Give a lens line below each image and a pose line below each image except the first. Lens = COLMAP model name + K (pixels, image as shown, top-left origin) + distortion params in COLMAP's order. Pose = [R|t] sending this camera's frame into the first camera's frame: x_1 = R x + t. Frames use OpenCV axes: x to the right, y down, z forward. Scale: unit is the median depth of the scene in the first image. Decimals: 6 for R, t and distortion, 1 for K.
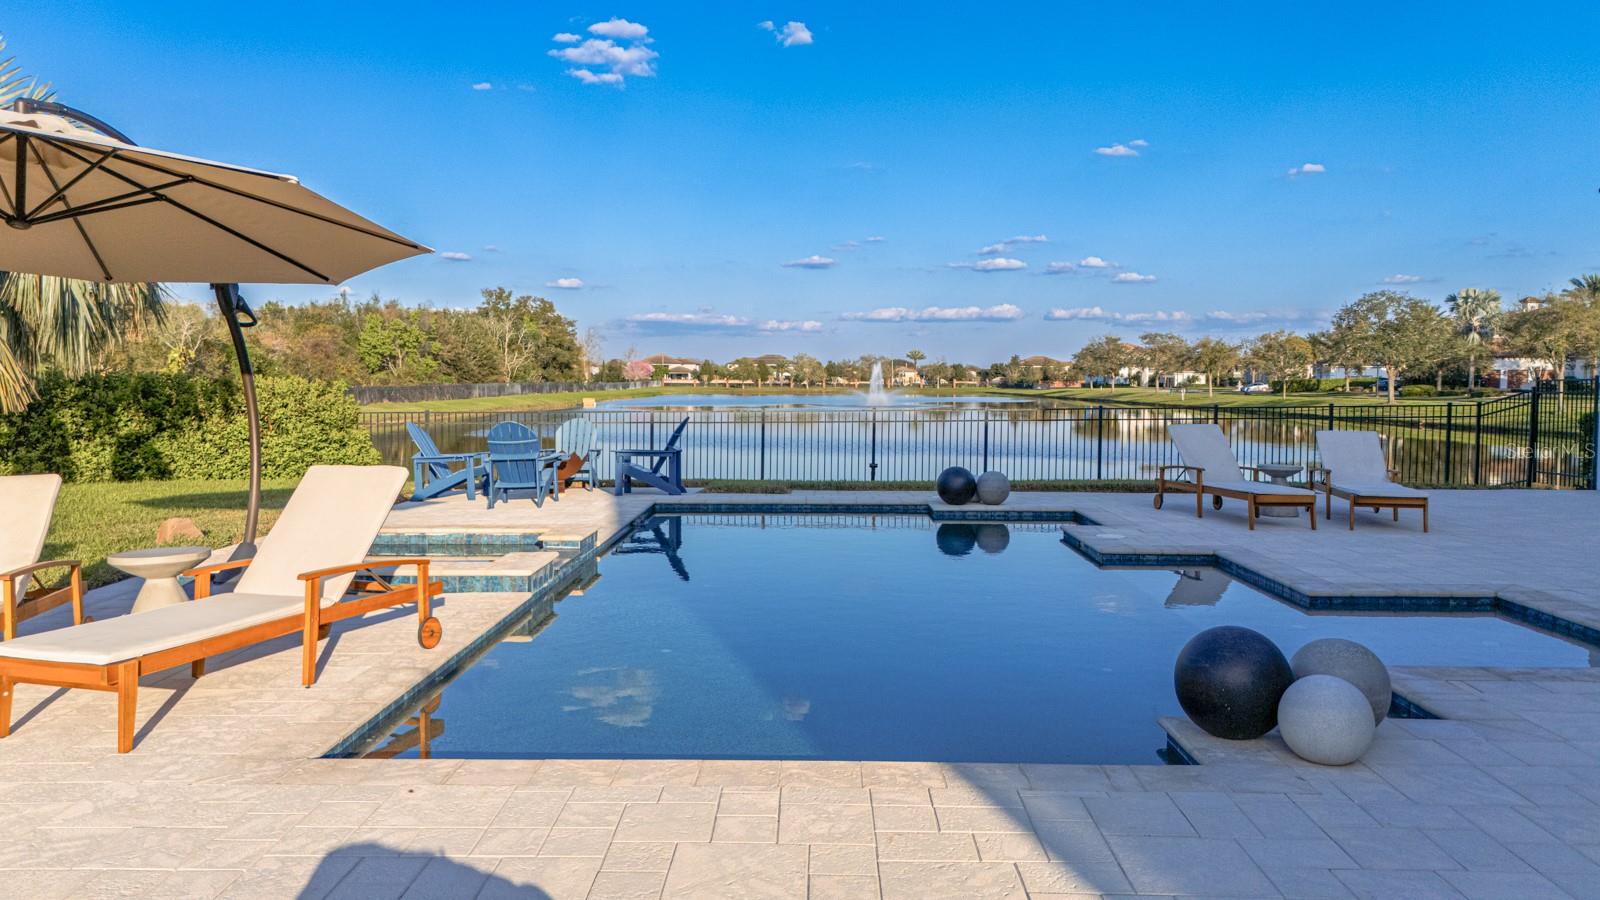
lens RADIAL K [[1176.6, 0, 799.0], [0, 1176.6, 447.7], [0, 0, 1]] dist [0.003270, 0.000203]
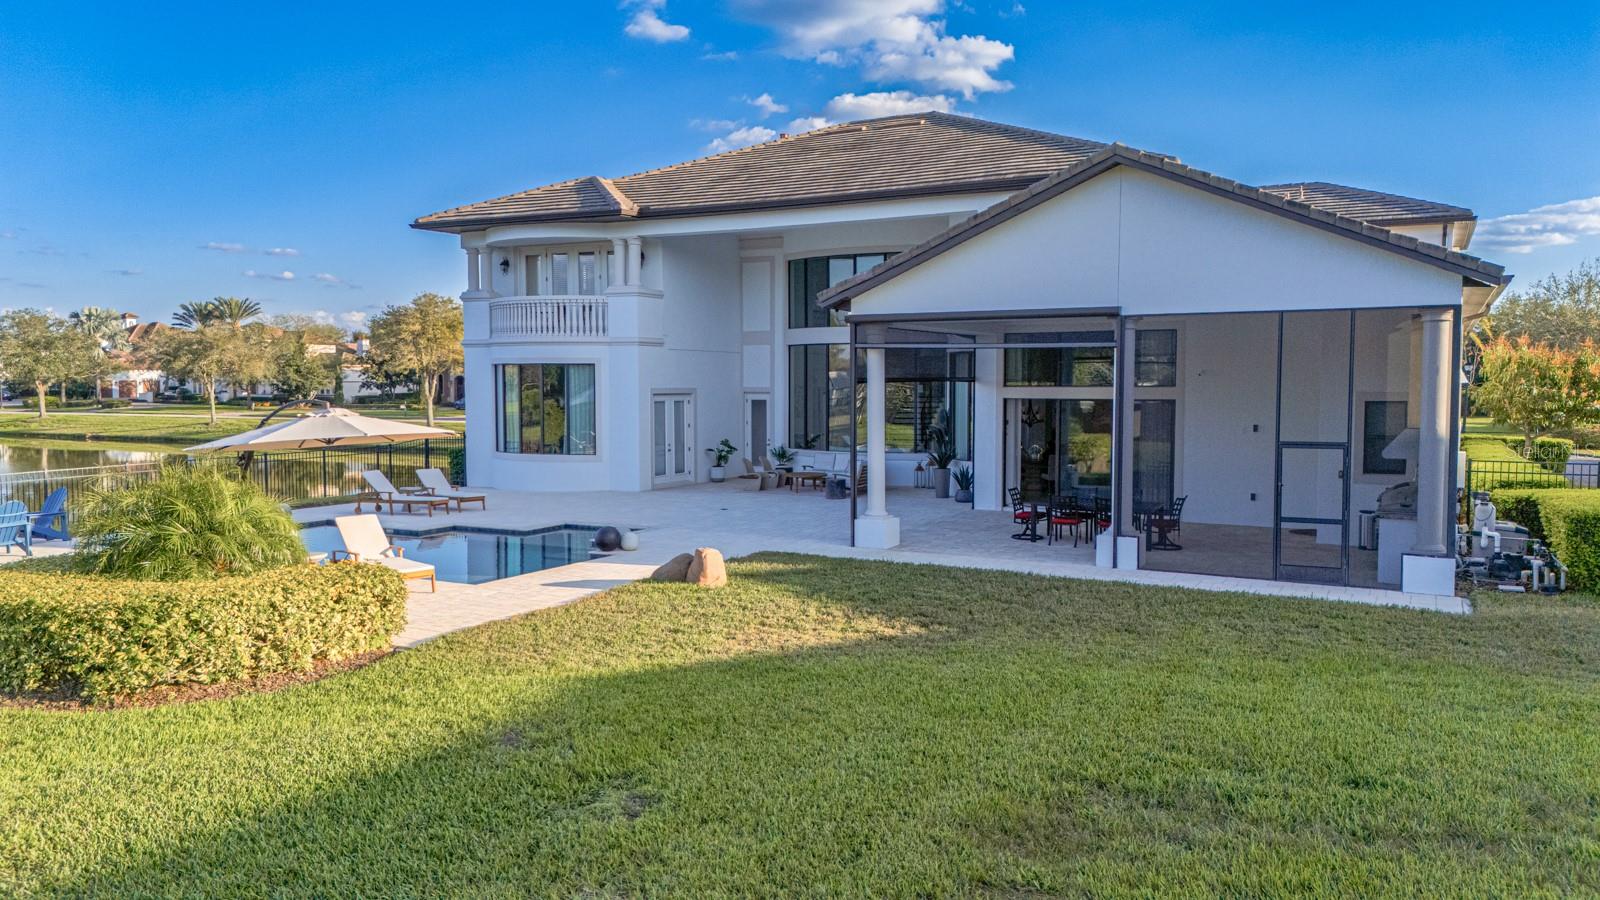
lens RADIAL K [[1176.6, 0, 800.1], [0, 1176.6, 451.2], [0, 0, 1]] dist [0.003270, 0.000203]
pose [[0.446927, -0.054150, 0.892930, -0.108440], [0.051140, 0.998080, 0.034930, -0.008283], [-0.893107, 0.030053, 0.448839, -0.055181]]
